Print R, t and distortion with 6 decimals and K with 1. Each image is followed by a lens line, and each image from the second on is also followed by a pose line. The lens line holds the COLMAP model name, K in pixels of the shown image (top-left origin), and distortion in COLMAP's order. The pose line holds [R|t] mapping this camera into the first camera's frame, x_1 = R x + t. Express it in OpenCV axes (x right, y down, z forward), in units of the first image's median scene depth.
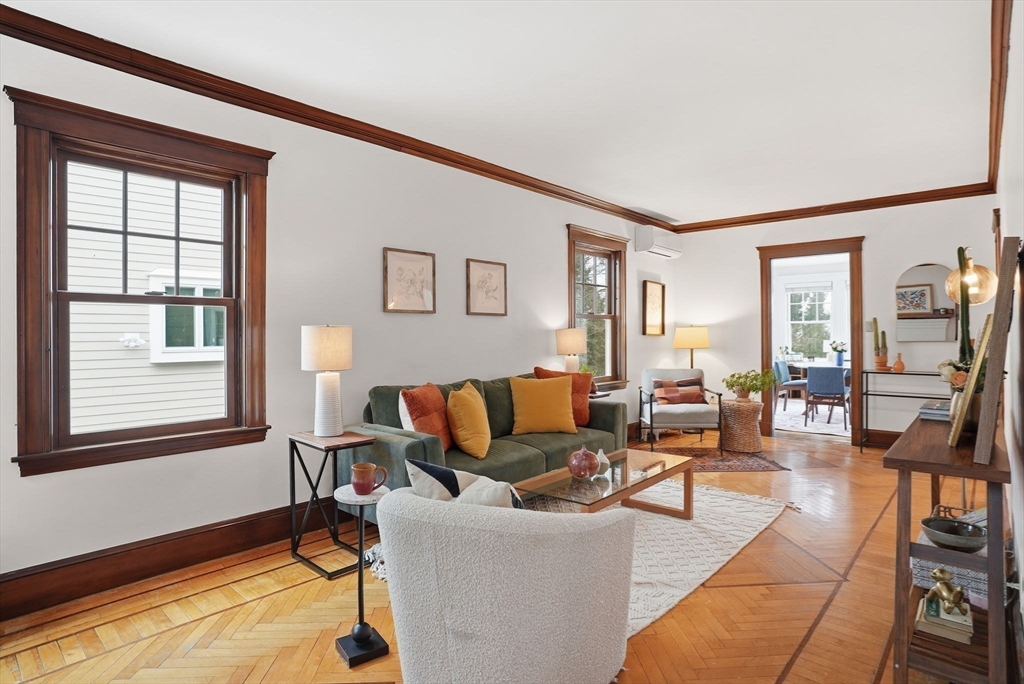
lens RADIAL K [[532.0, 0, 526.2], [0, 532.0, 336.5], [0, 0, 1]] dist [-0.043534, 0.004165]
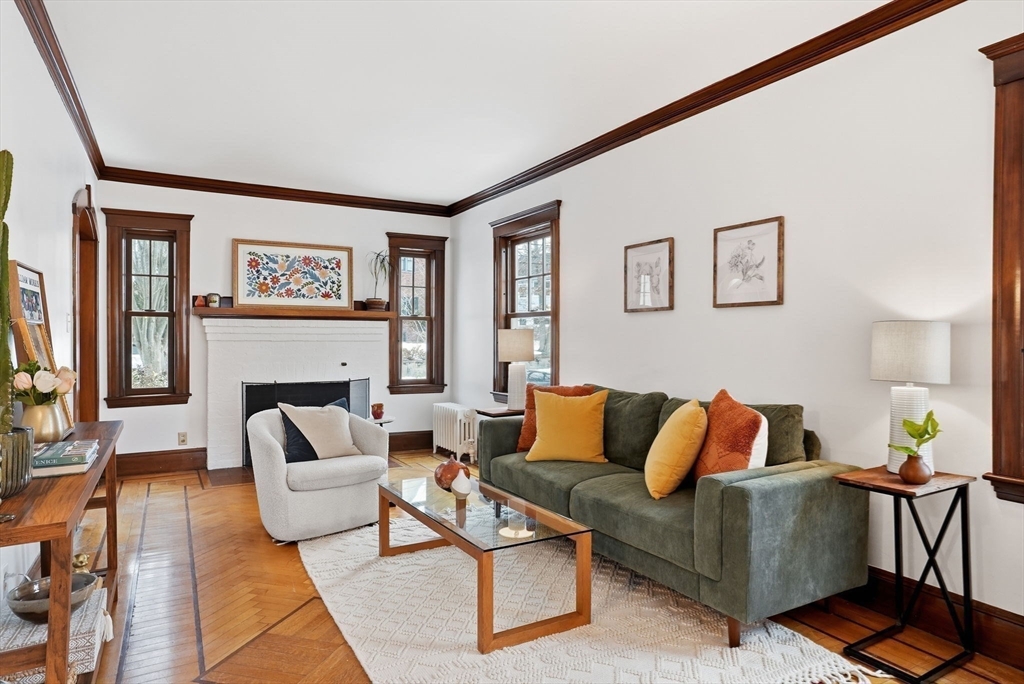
lens RADIAL K [[607.8, 0, 491.4], [0, 607.8, 330.0], [0, 0, 1]] dist [0.015817, 0.002810]
pose [[-0.348698, 0.006678, -0.937211, 1.047185], [0.010202, 0.999942, 0.003329, -0.023550], [0.937180, -0.008401, -0.348746, 1.381716]]
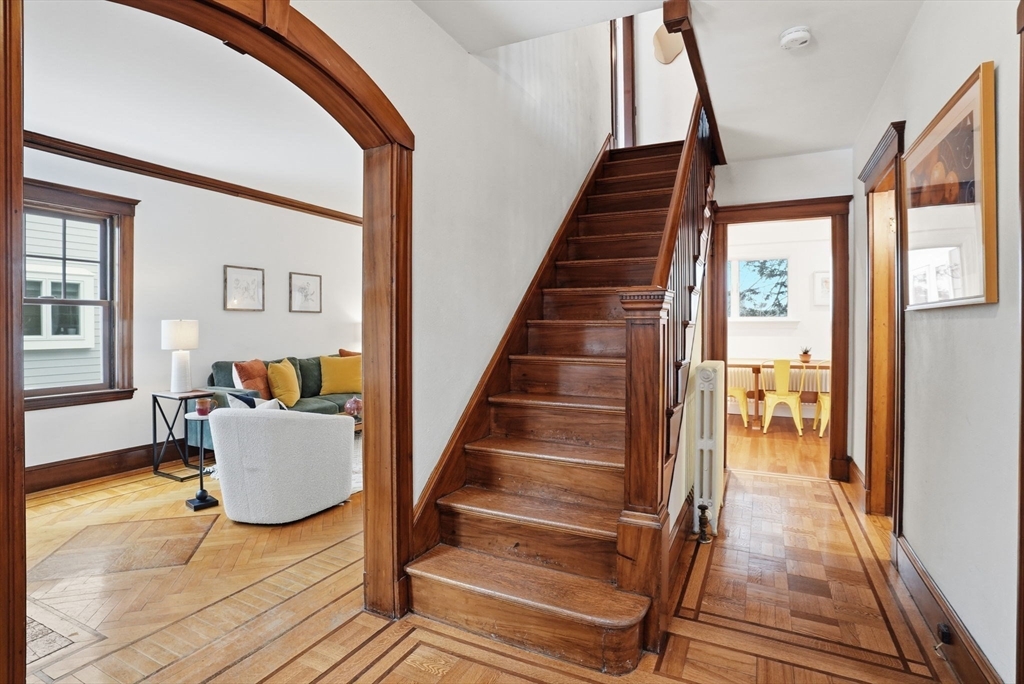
lens RADIAL K [[496.2, 0, 506.0], [0, 496.2, 333.0], [0, 0, 1]] dist [-0.041282, 0.008455]
pose [[0.973226, 0.003773, 0.229821, 0.201350], [-0.005964, 0.999943, 0.008841, -0.001345], [-0.229775, -0.009975, 0.973193, -0.549304]]
